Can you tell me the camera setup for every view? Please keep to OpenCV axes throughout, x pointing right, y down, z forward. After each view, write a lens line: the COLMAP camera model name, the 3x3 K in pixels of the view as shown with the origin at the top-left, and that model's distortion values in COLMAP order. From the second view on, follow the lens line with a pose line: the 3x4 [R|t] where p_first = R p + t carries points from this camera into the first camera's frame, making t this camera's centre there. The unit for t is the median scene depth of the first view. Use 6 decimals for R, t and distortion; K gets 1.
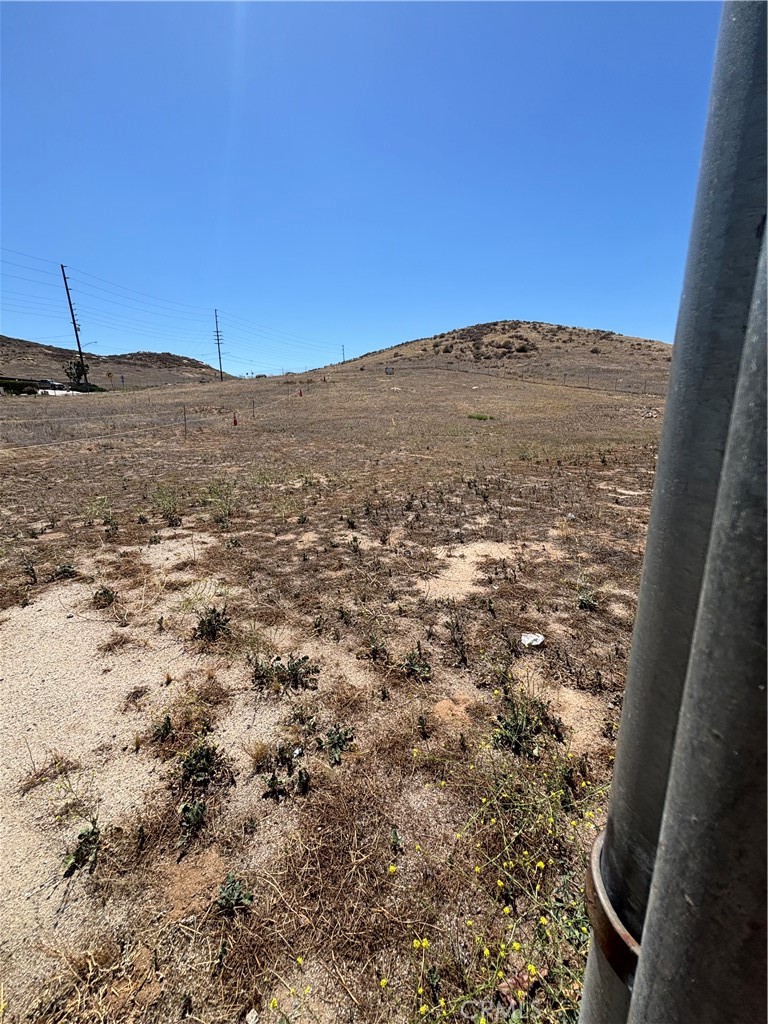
lens RADIAL K [[408.8, 0, 382.6], [0, 408.8, 513.1], [0, 0, 1]] dist [-0.006877, 0.001291]
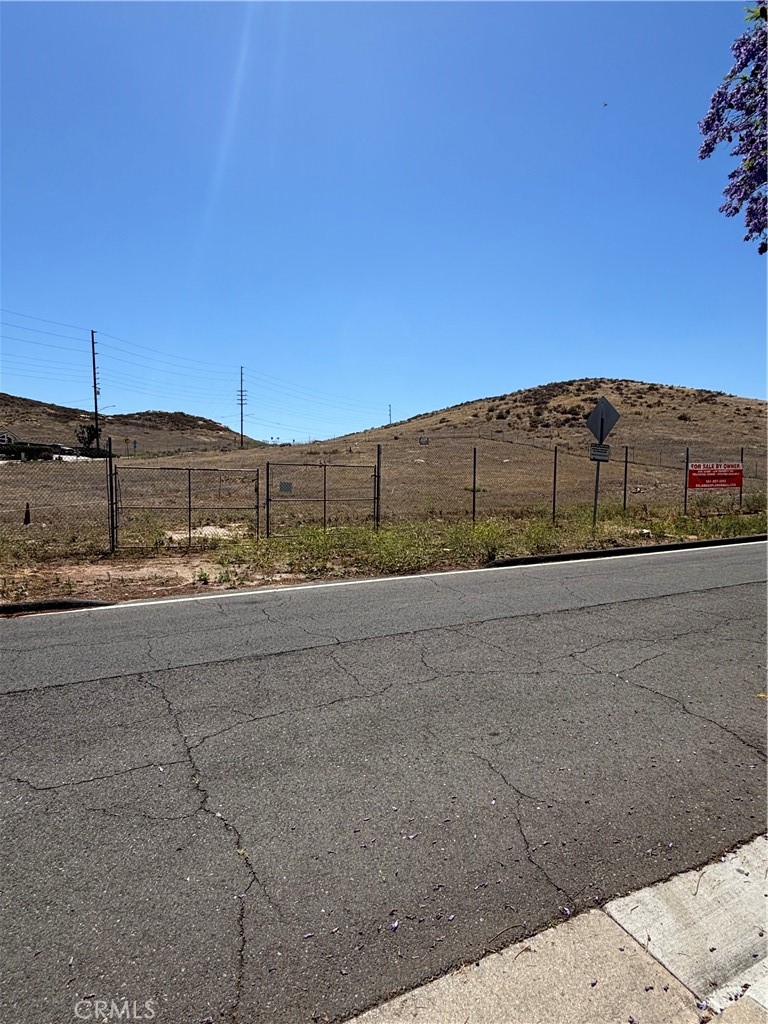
lens RADIAL K [[582.5, 0, 387.0], [0, 582.5, 523.2], [0, 0, 1]] dist [-0.003842, 0.004129]
pose [[0.993740, 0.024232, -0.109060, 0.051616], [-0.043256, 0.983507, -0.175623, 0.039716], [0.103005, 0.179241, 0.978398, -0.153382]]
